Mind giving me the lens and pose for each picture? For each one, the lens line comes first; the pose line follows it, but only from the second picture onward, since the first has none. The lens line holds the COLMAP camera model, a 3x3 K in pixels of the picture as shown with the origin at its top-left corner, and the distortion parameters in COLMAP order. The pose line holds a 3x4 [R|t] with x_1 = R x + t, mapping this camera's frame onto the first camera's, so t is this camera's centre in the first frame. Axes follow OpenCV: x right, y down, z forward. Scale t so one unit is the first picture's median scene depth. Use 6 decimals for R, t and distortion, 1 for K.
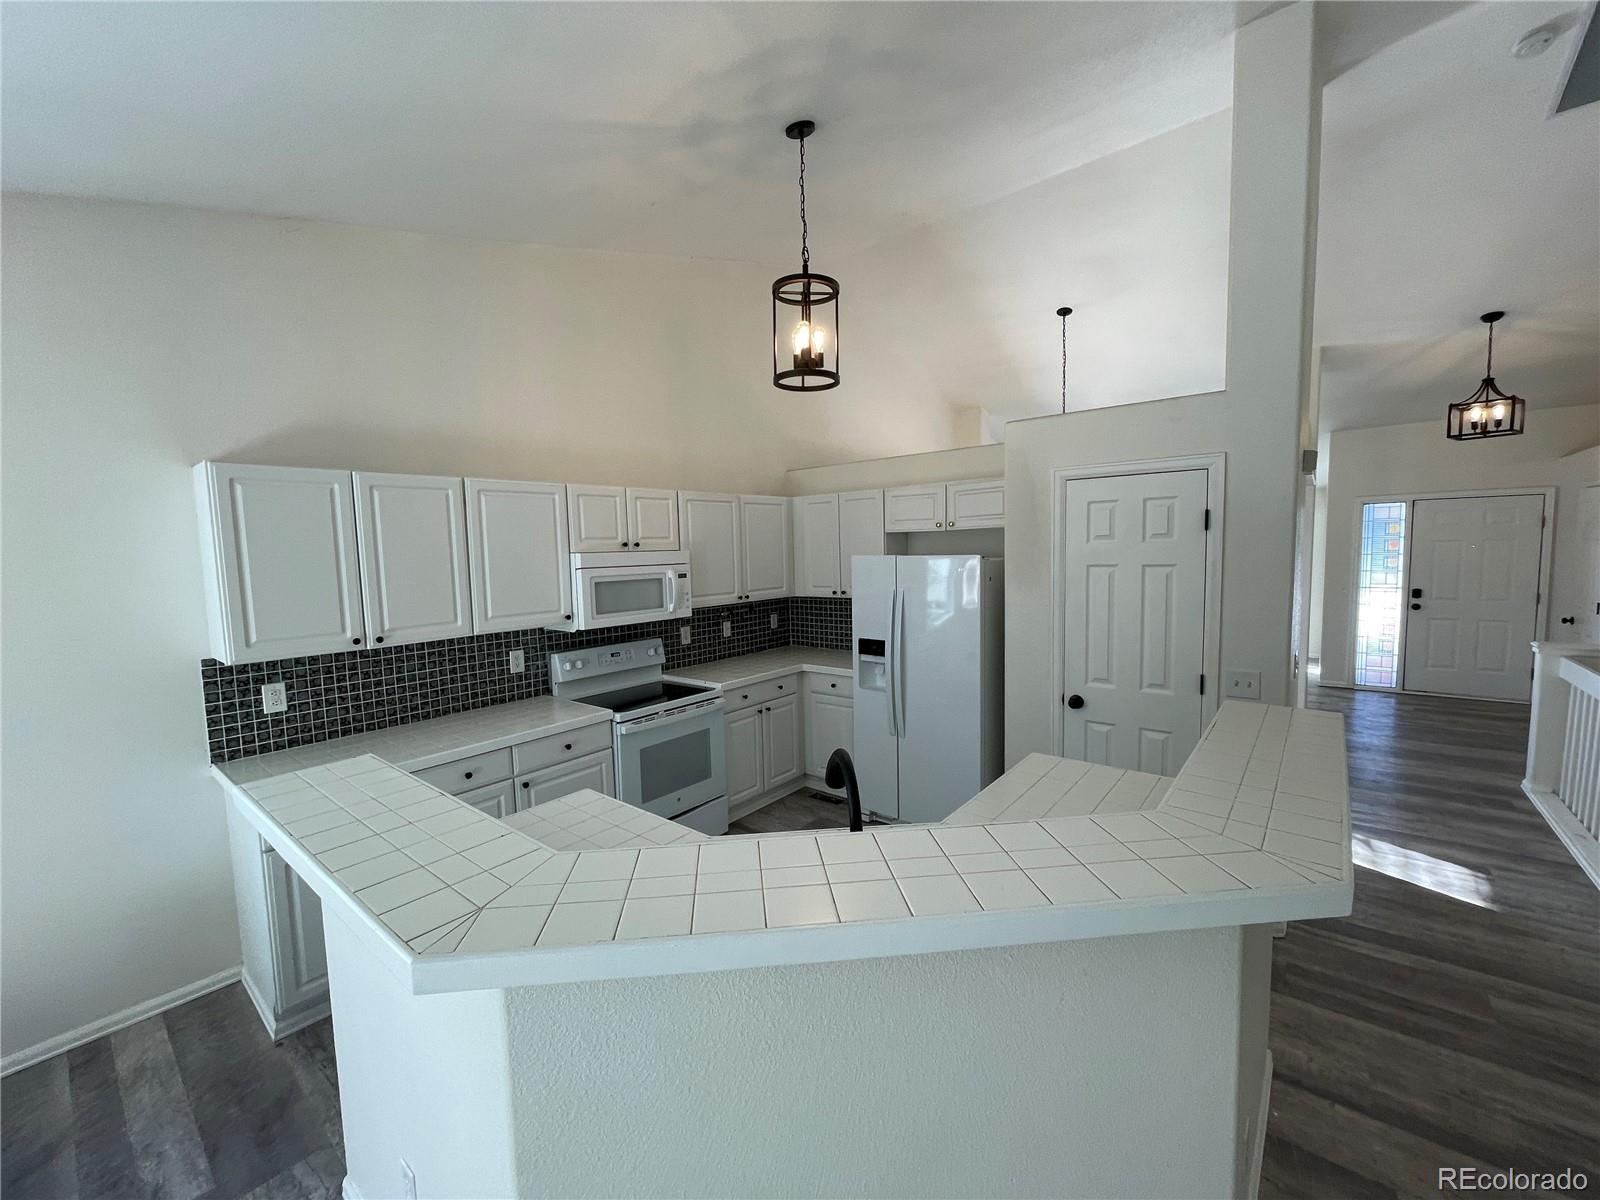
lens RADIAL K [[643.4, 0, 792.4], [0, 643.4, 599.6], [0, 0, 1]] dist [-0.002742, -0.000050]
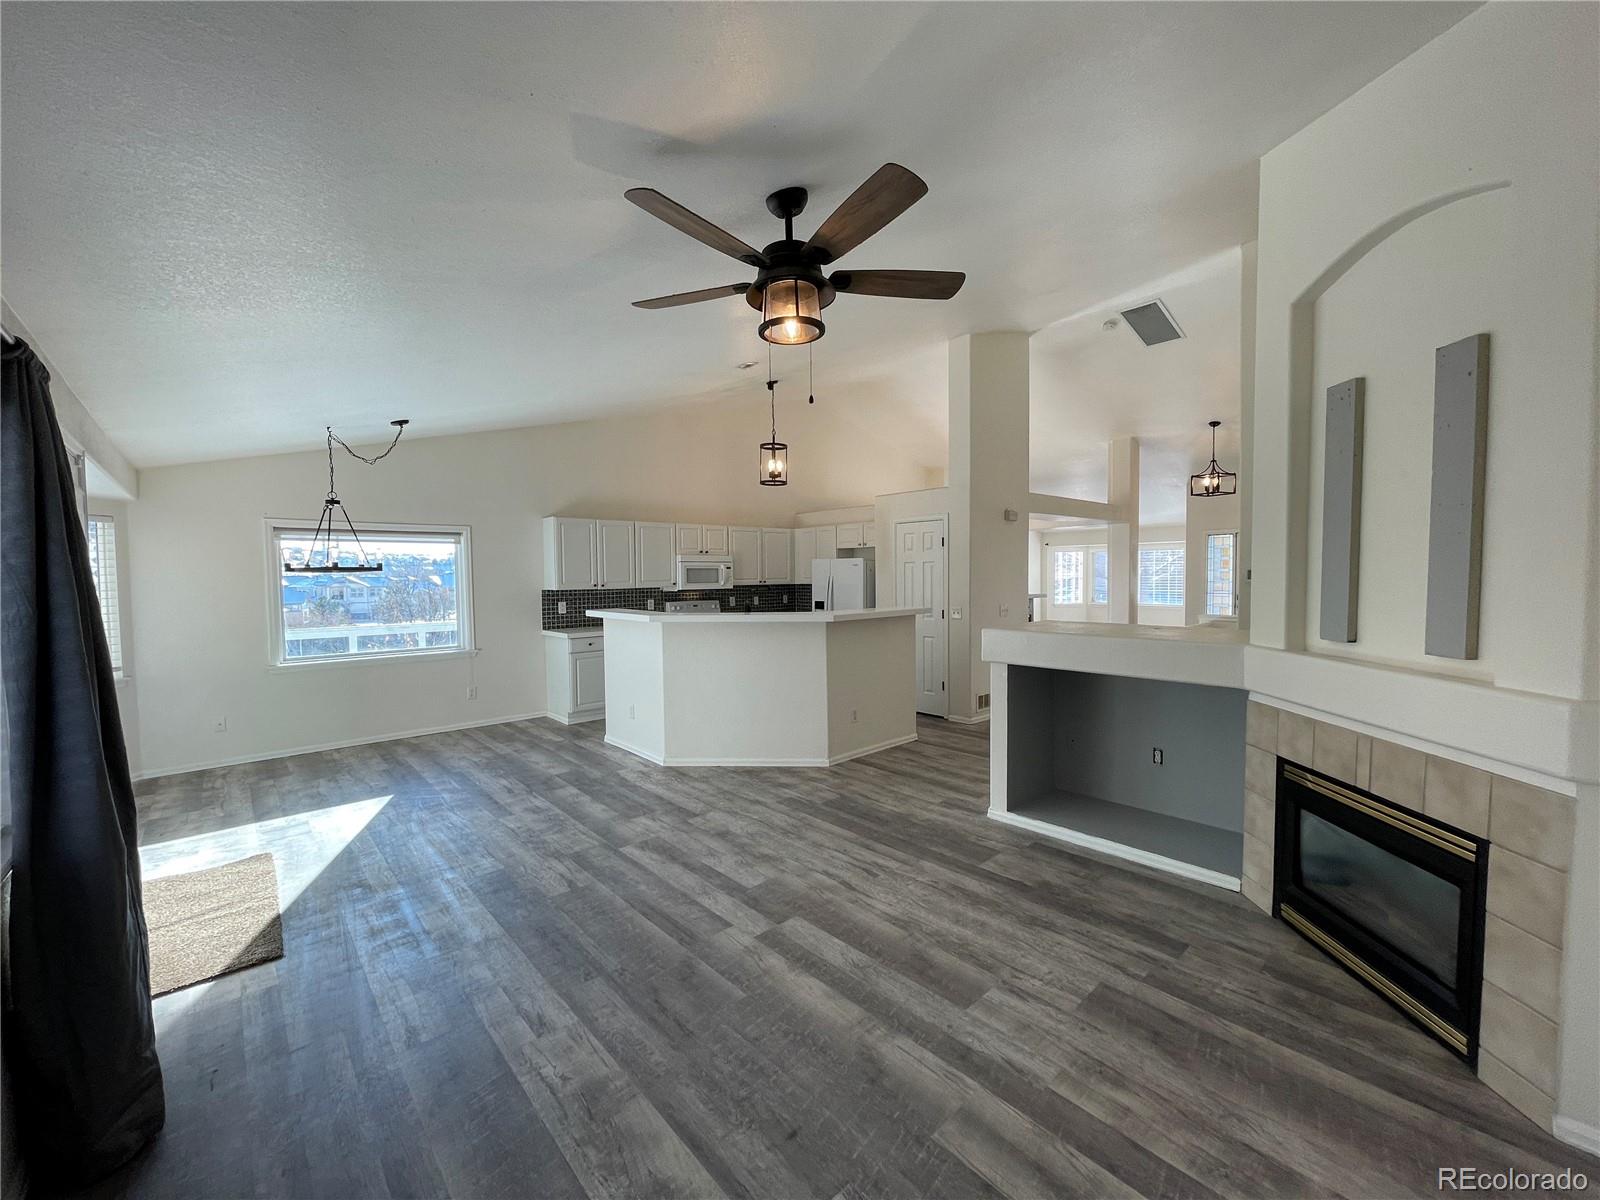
lens RADIAL K [[642.4, 0, 792.5], [0, 642.4, 602.7], [0, 0, 1]] dist [-0.000595, 0.000894]
pose [[0.989681, 0.023614, -0.141329, 0.399139], [-0.028672, 0.999015, -0.033861, 0.170412], [0.140390, 0.037564, 0.989383, -1.223502]]
